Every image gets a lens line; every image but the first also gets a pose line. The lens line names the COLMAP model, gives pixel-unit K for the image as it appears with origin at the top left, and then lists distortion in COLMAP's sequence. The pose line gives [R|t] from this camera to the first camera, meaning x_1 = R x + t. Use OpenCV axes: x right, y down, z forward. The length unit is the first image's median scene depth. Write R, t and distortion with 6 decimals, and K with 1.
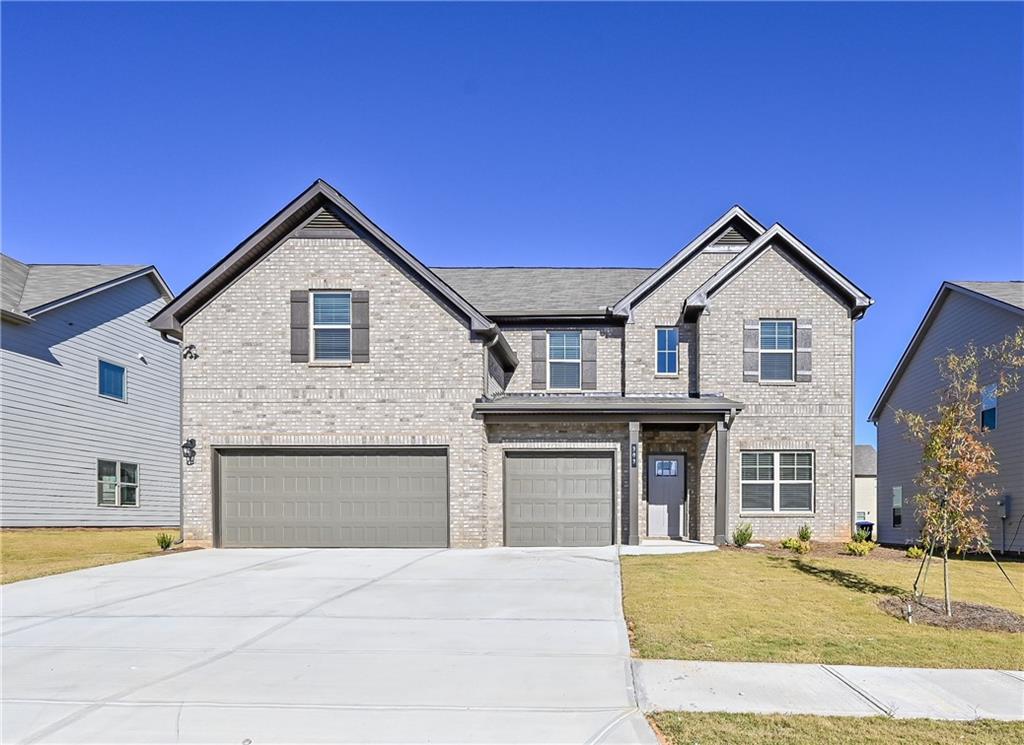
lens RADIAL K [[560.8, 0, 512.4], [0, 560.8, 379.9], [0, 0, 1]] dist [0.003883, 0.001300]
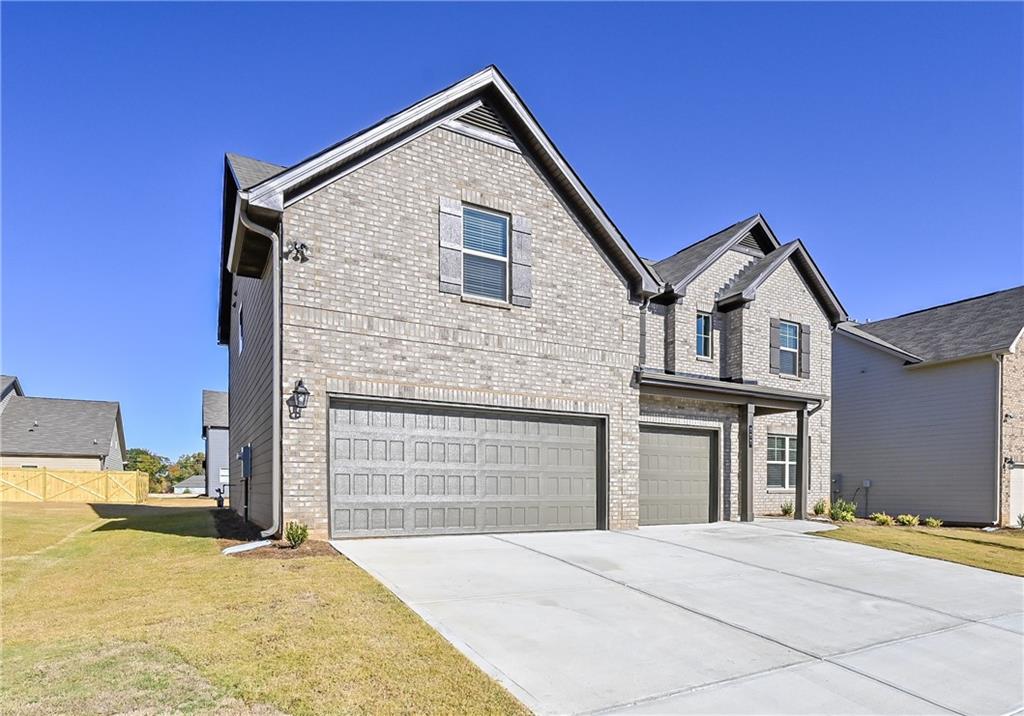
lens RADIAL K [[583.5, 0, 512.3], [0, 583.5, 350.7], [0, 0, 1]] dist [0.002852, -0.000075]
pose [[0.864231, 0.118152, 0.489025, -0.688327], [-0.127057, 0.991781, -0.015079, 0.047385], [-0.486787, -0.049102, 0.872139, 0.262484]]
